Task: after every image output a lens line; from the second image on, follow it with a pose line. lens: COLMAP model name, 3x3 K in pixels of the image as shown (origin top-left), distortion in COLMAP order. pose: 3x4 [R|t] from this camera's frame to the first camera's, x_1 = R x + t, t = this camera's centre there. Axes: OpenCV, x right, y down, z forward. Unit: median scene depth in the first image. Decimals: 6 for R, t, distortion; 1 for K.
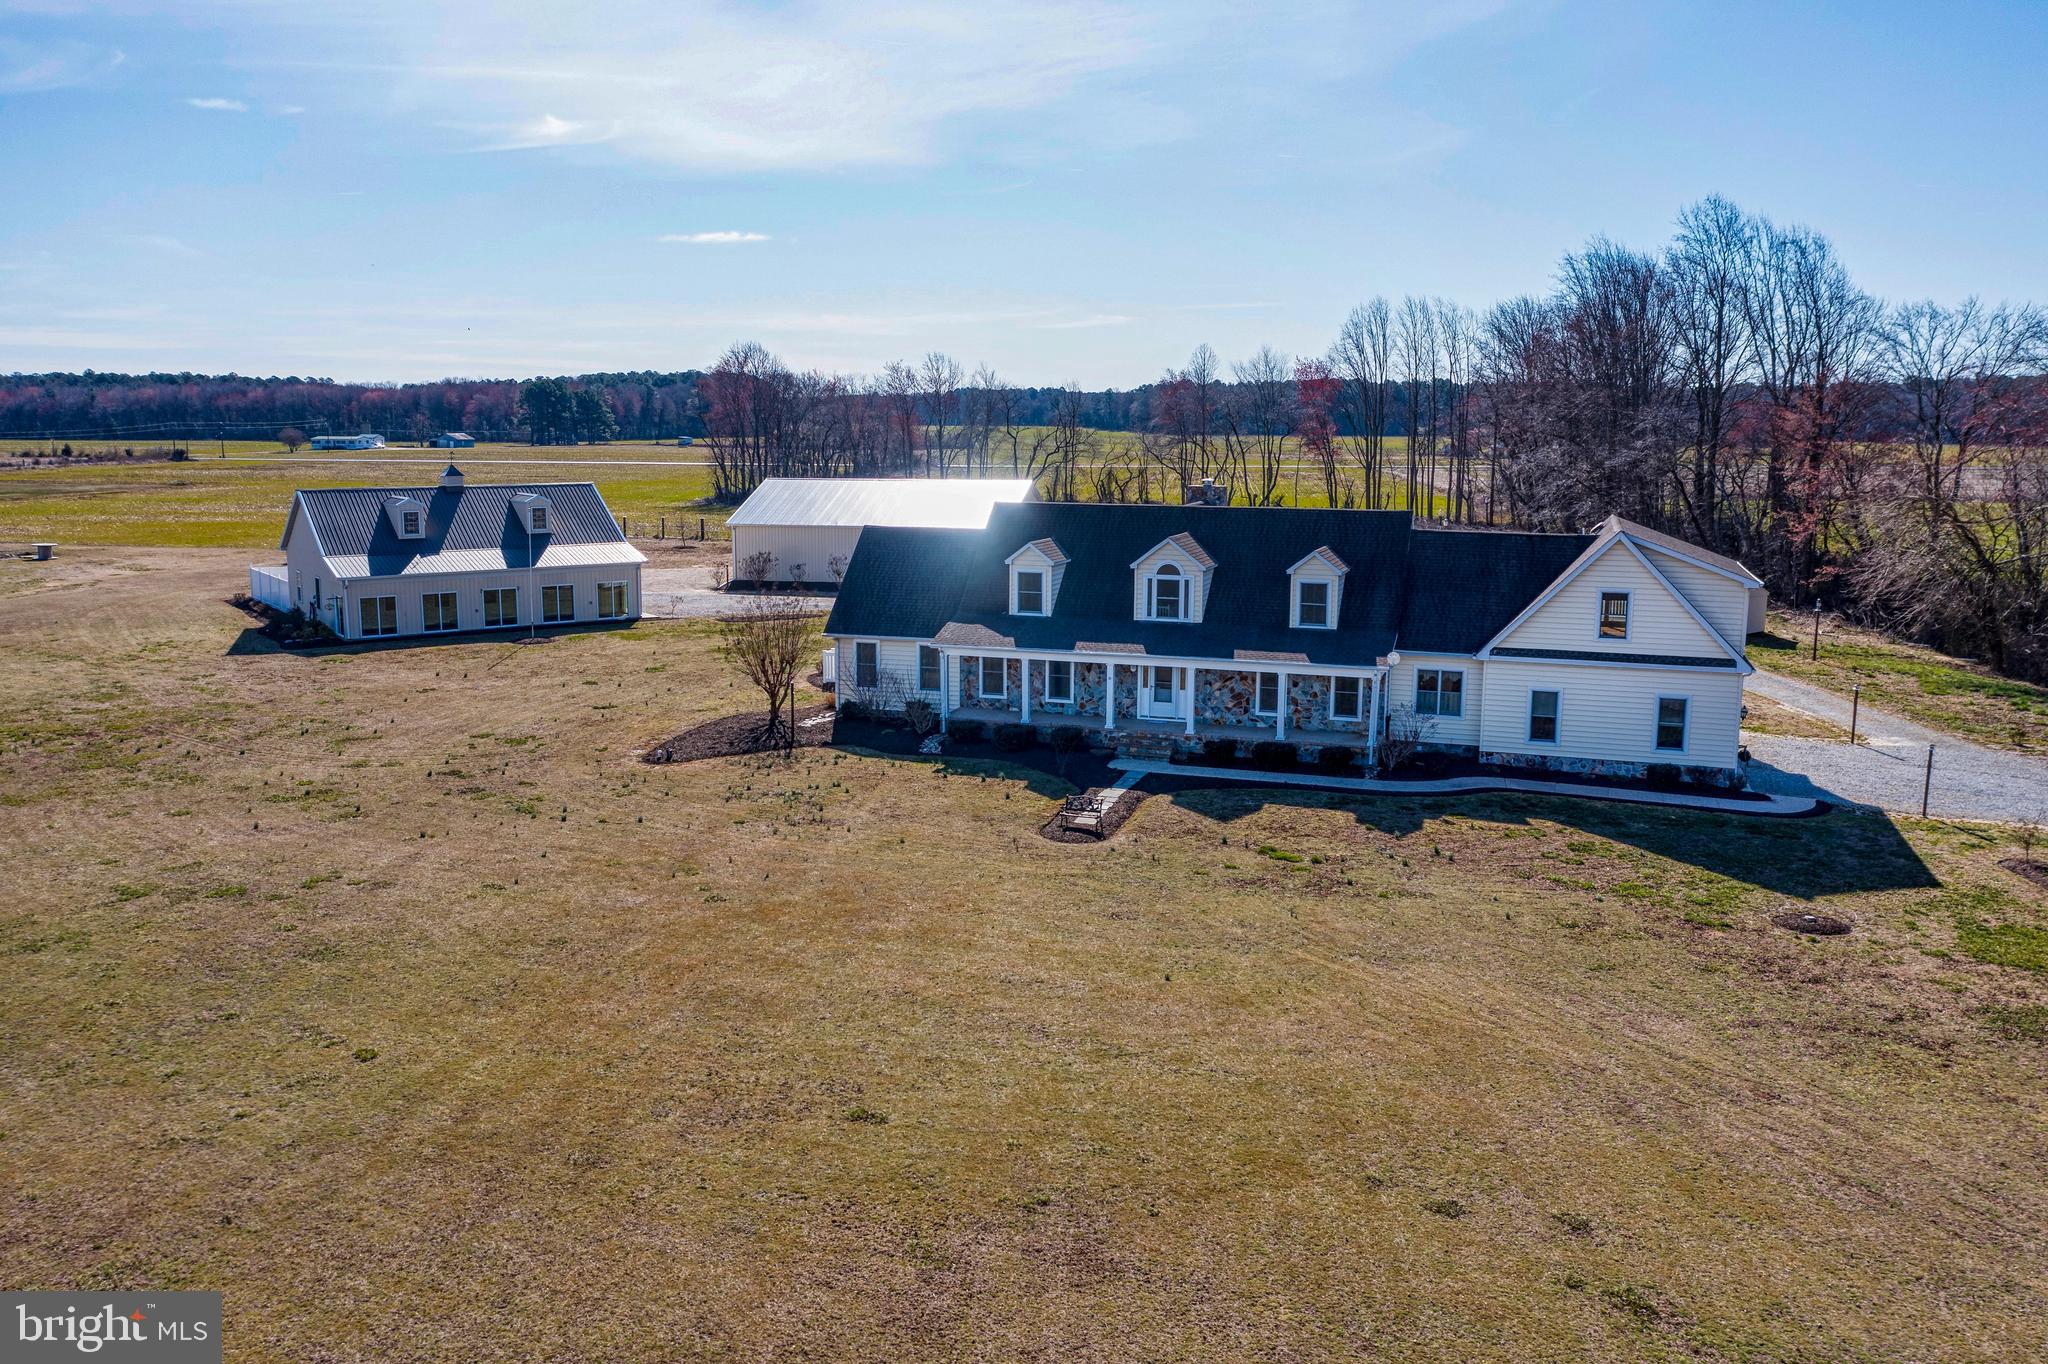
lens RADIAL K [[1618.6, 0, 1029.7], [0, 1618.6, 684.7], [0, 0, 1]] dist [-0.025683, 0.001168]
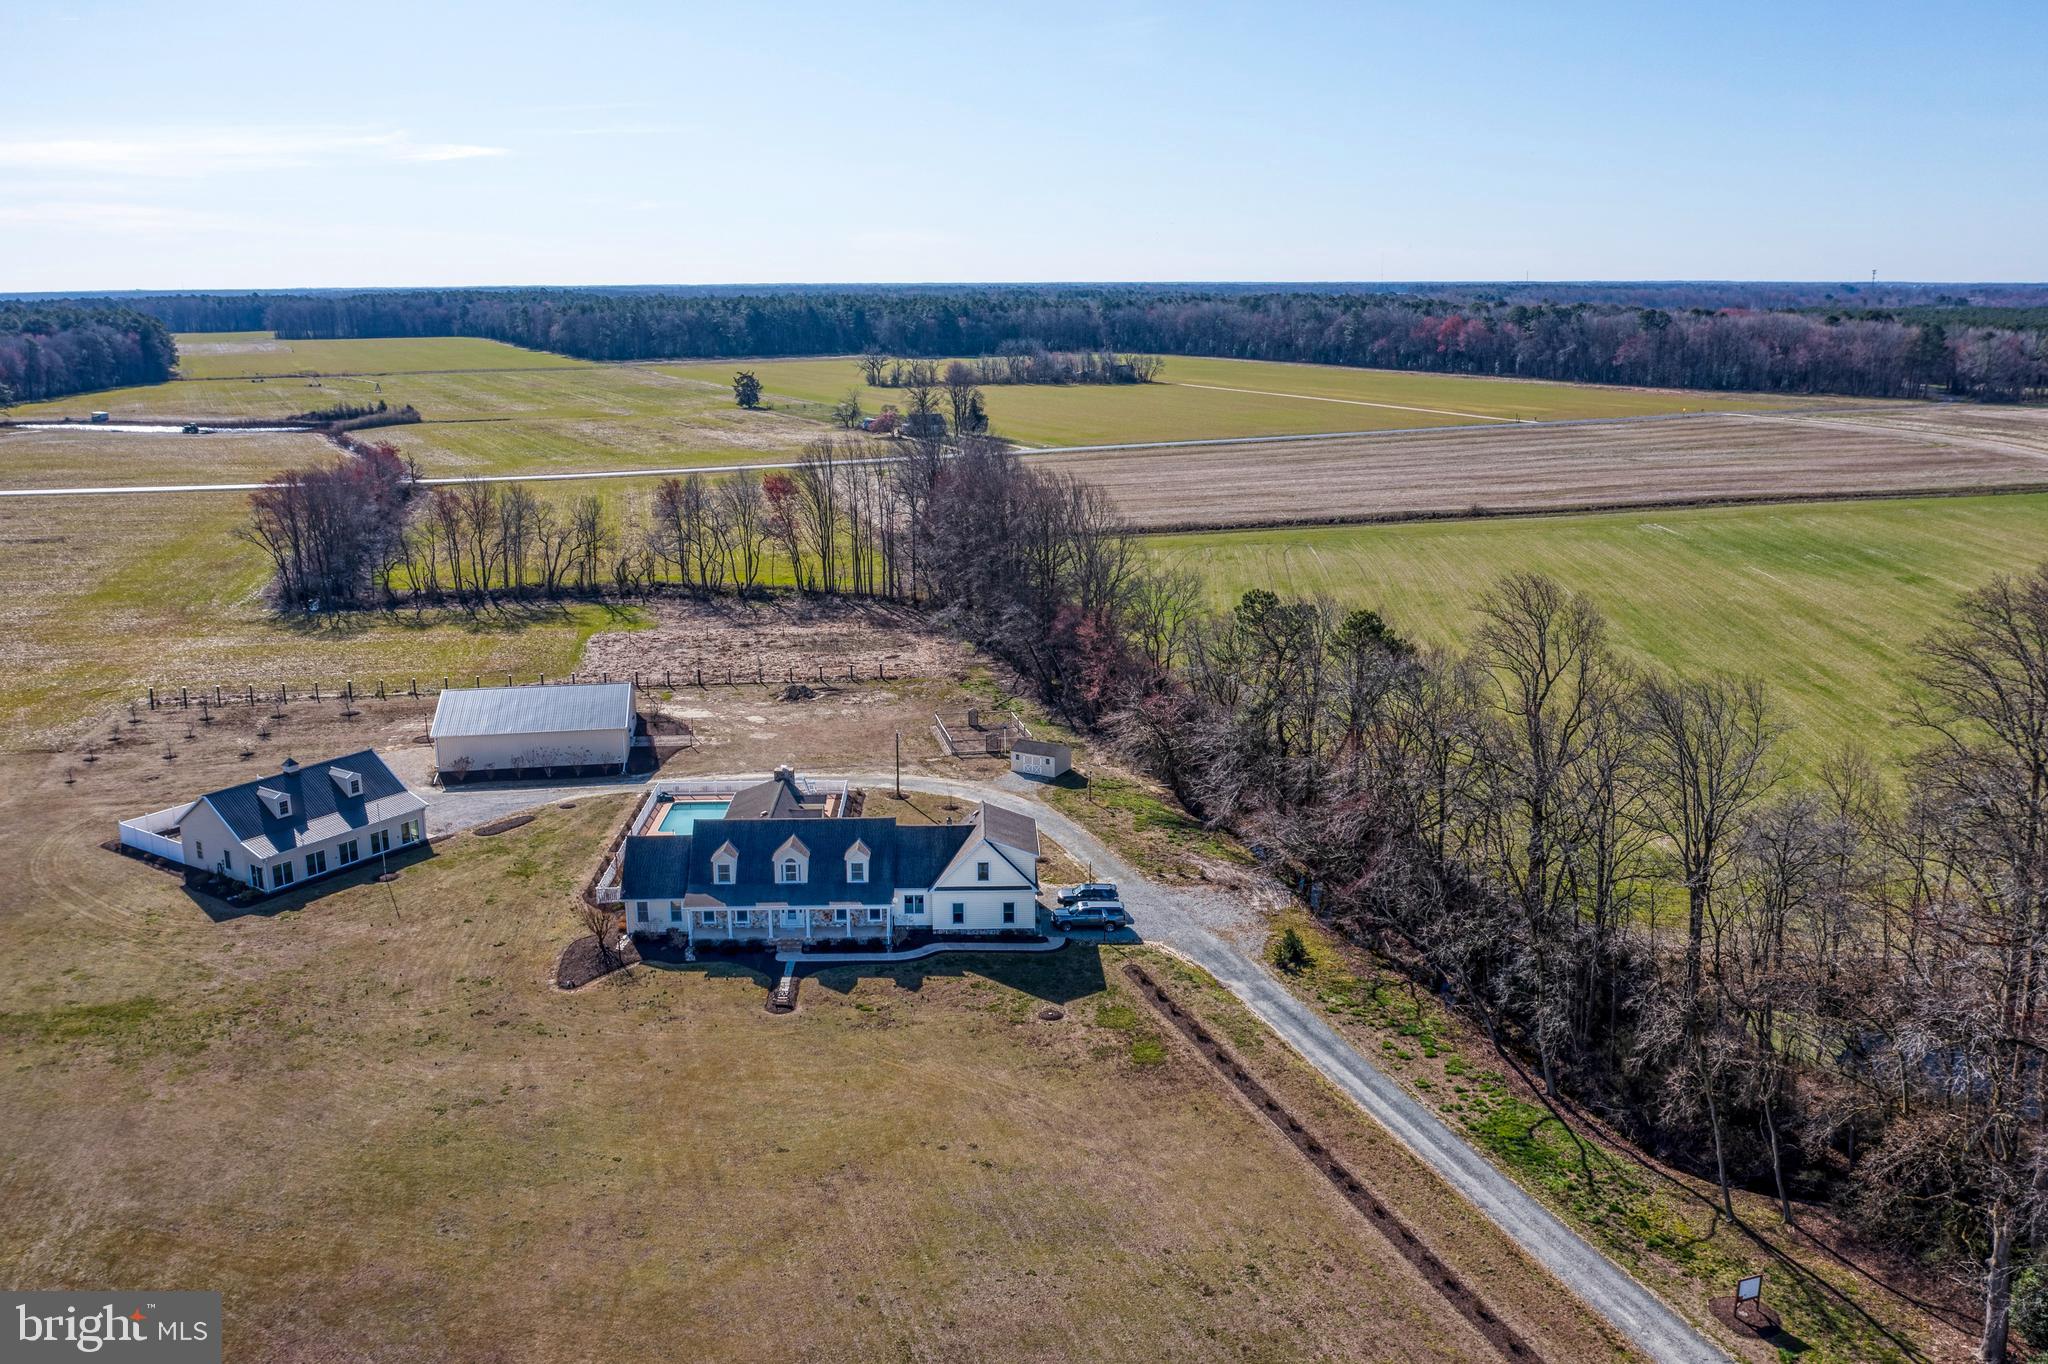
lens RADIAL K [[1618.6, 0, 1029.7], [0, 1618.6, 684.7], [0, 0, 1]] dist [-0.025683, 0.001168]
pose [[0.936991, -0.095416, 0.336072, -0.351156], [0.067391, 0.993278, 0.094115, -0.533657], [-0.342793, -0.065537, 0.937122, -1.245951]]
